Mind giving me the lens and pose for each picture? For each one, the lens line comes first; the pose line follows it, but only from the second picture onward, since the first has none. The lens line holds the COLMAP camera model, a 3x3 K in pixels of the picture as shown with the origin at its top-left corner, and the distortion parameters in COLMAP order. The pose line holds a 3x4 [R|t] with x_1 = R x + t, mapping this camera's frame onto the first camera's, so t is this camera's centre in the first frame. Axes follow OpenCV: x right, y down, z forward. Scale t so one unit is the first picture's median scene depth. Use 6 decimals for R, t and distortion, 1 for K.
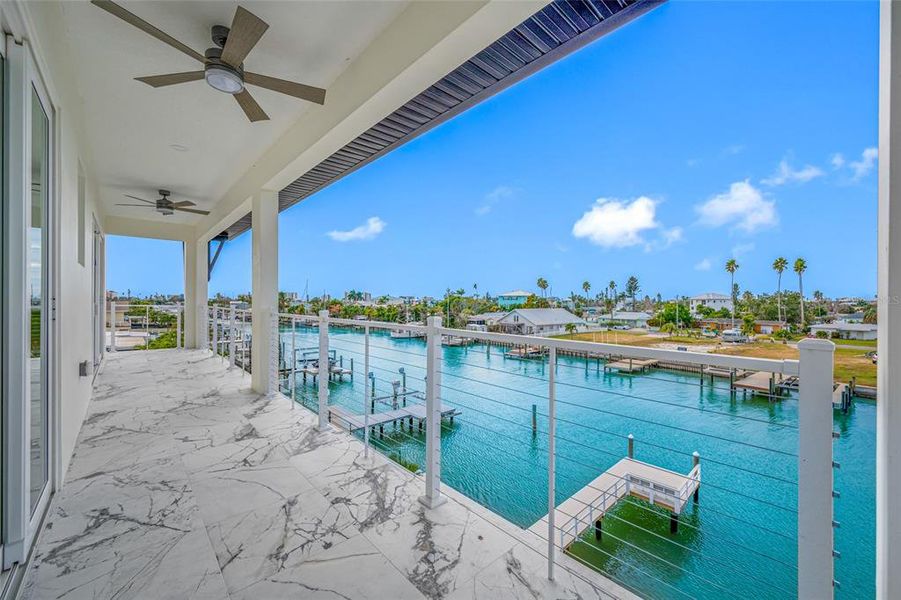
lens RADIAL K [[356.1, 0, 452.0], [0, 356.1, 295.8], [0, 0, 1]] dist [0.002550, -0.000712]
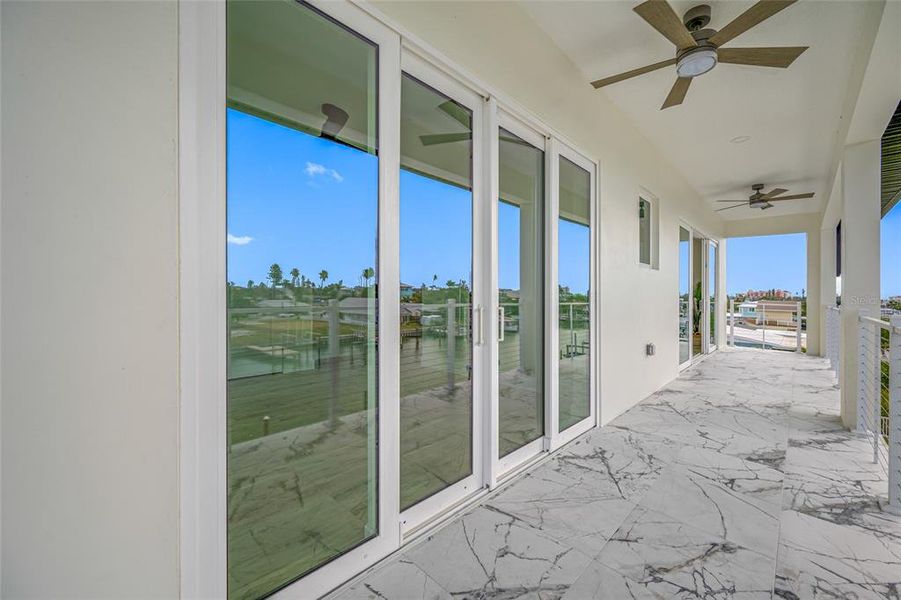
lens RADIAL K [[356.1, 0, 454.0], [0, 356.1, 295.5], [0, 0, 1]] dist [0.002550, -0.000712]
pose [[0.054272, -0.000033, -0.998526, 0.233328], [-0.000174, 1.000000, -0.000043, 0.011670], [0.998526, 0.000176, 0.054272, 0.258941]]
